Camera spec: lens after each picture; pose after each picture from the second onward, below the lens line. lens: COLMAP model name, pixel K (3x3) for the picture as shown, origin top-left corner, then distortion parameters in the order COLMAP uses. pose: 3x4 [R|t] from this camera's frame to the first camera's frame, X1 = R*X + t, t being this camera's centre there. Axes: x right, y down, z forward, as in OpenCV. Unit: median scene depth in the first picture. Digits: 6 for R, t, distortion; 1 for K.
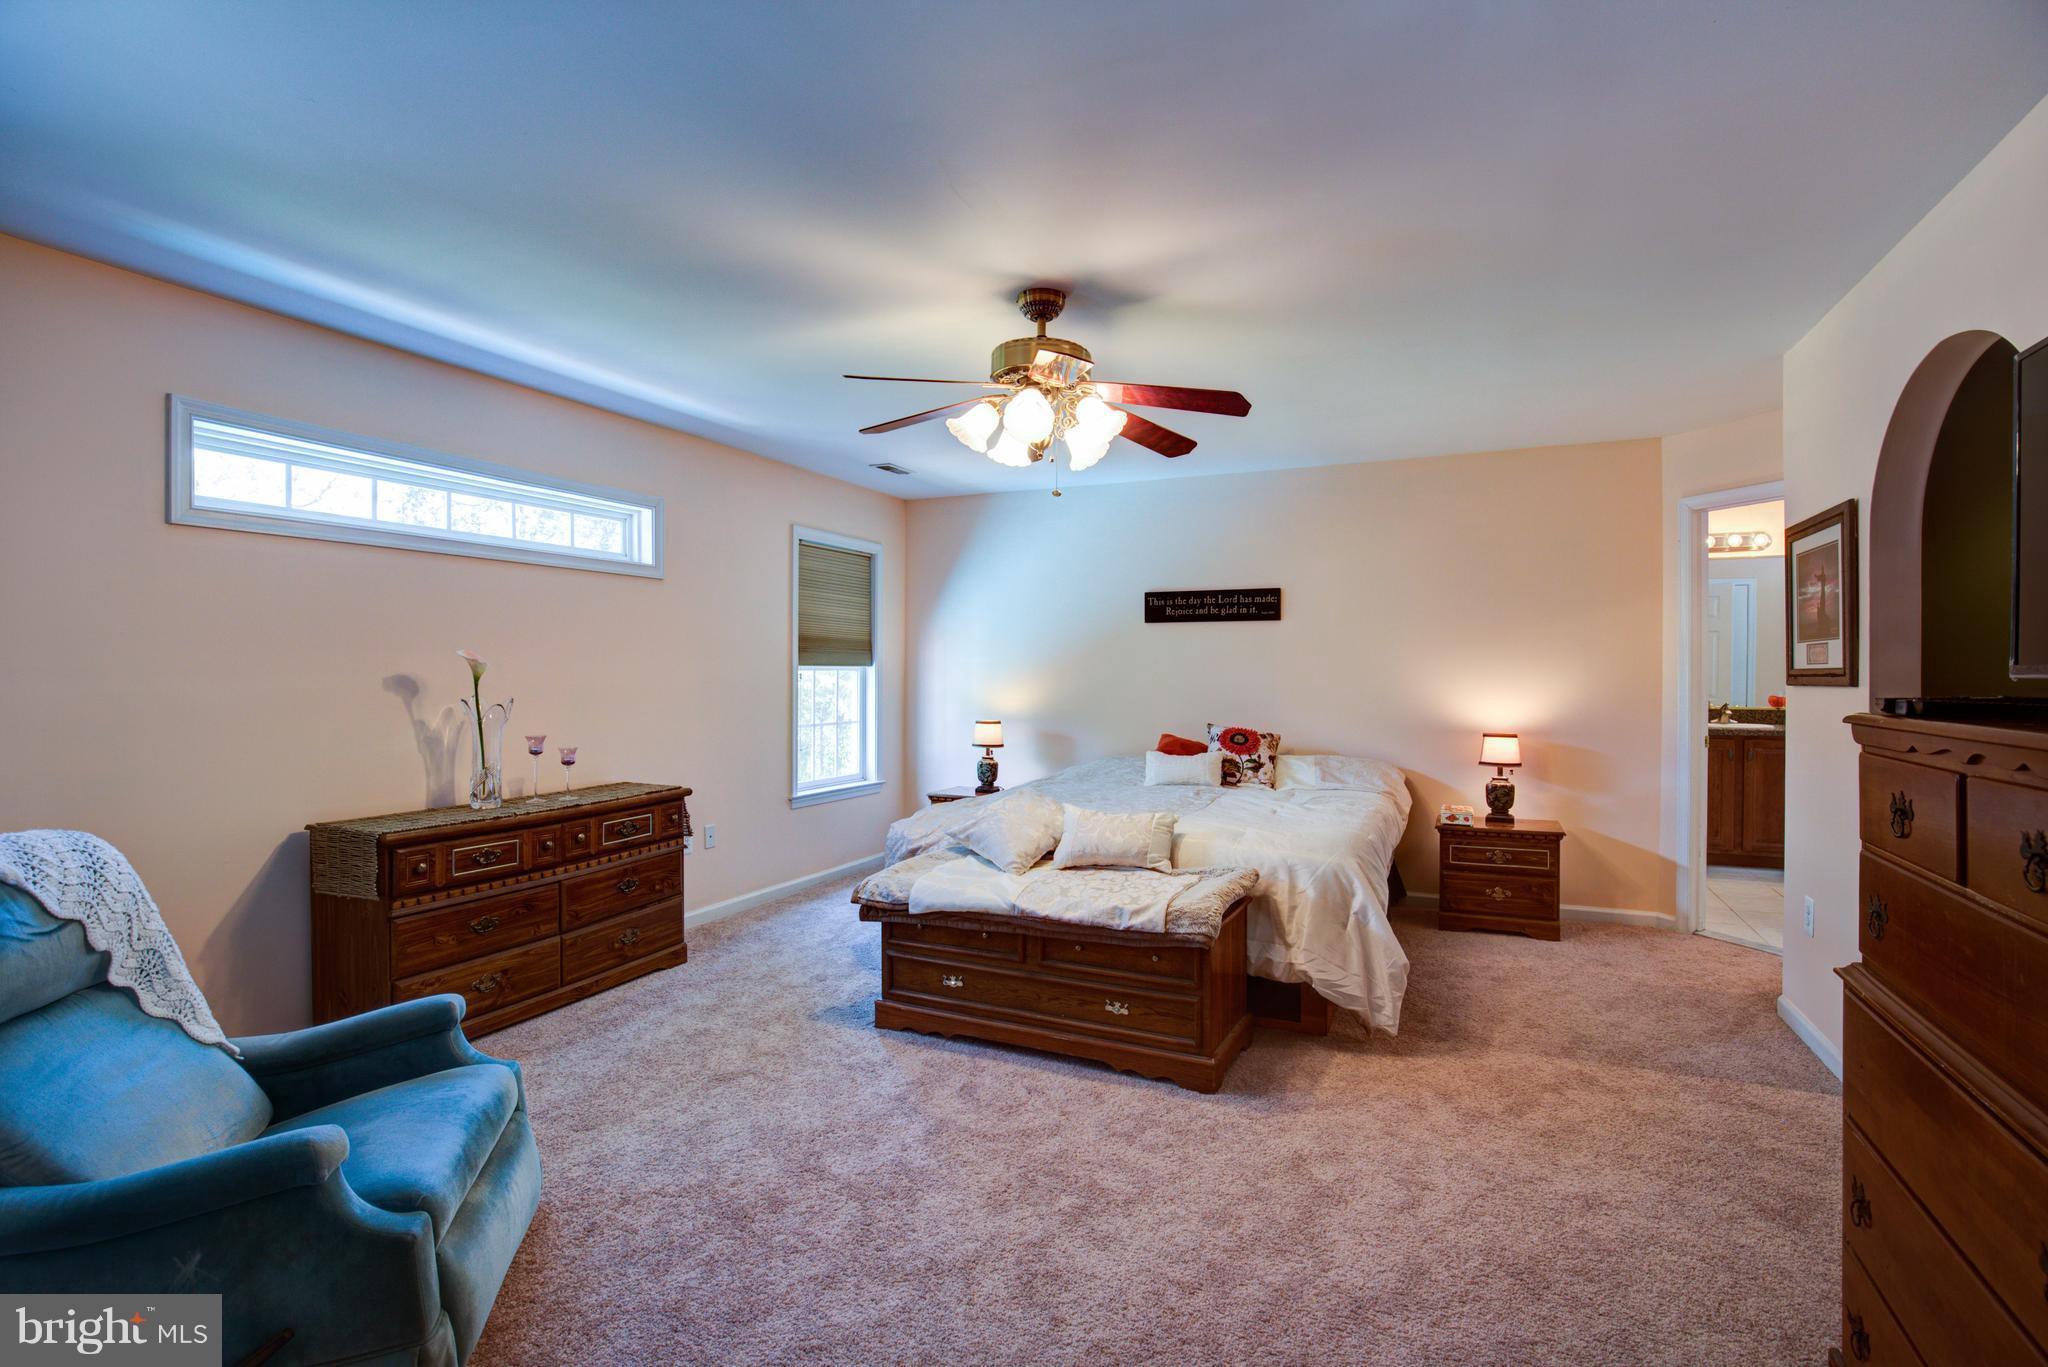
lens RADIAL K [[952.2, 0, 1044.3], [0, 952.2, 679.3], [0, 0, 1]] dist [-0.028056, 0.003095]
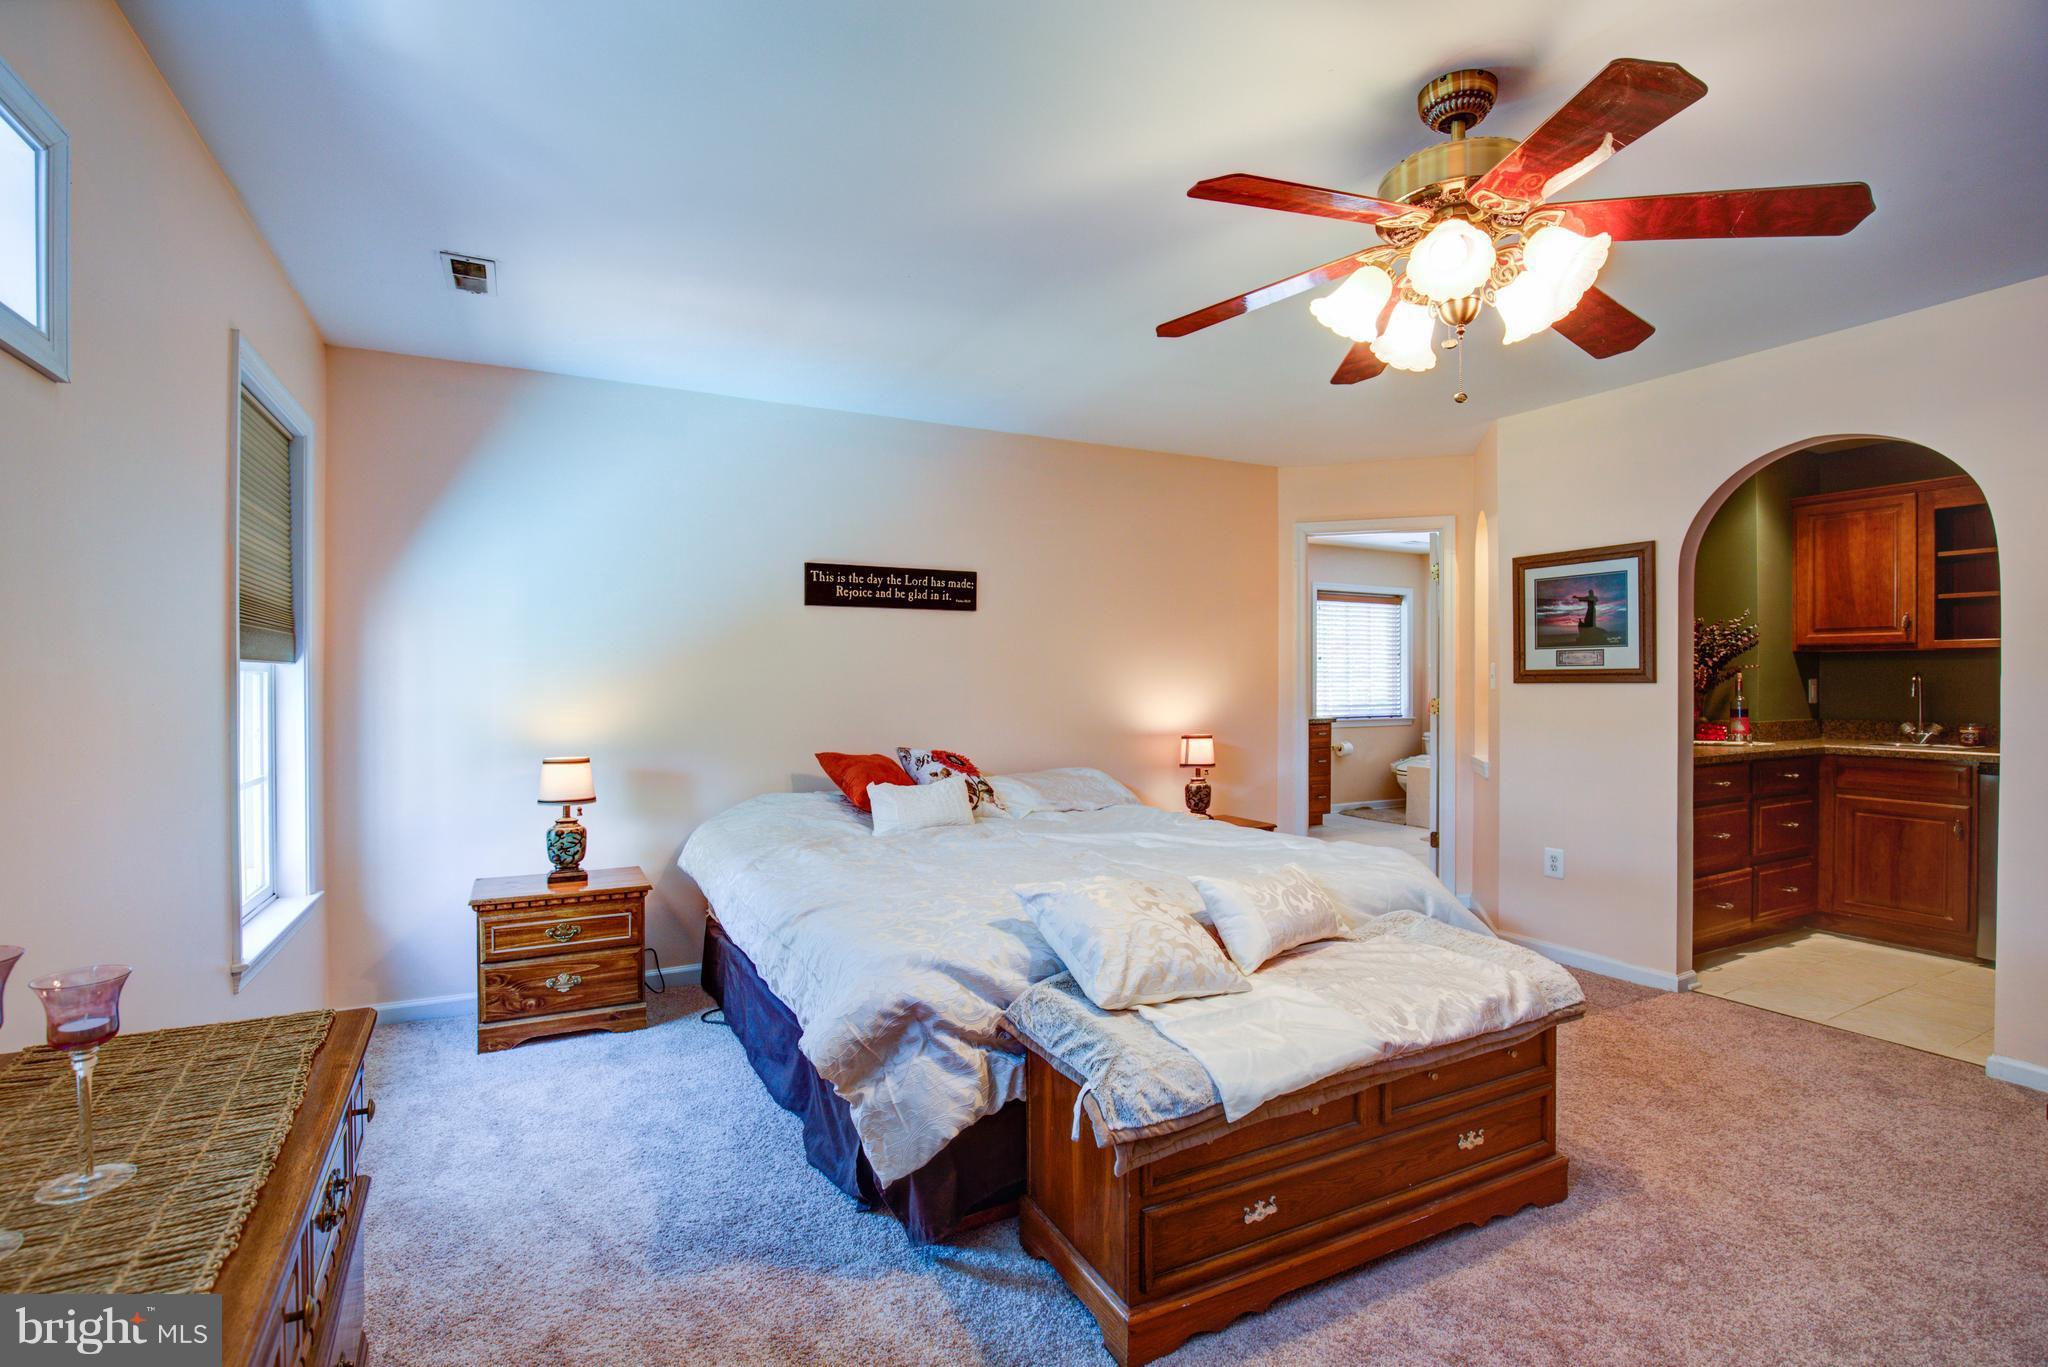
lens RADIAL K [[952.2, 0, 1022.9], [0, 952.2, 685.7], [0, 0, 1]] dist [-0.028056, 0.003095]
pose [[0.606213, -0.010012, 0.795239, -0.378055], [0.008695, 0.999944, 0.005962, -0.002011], [-0.795254, 0.003300, 0.606267, 0.459457]]
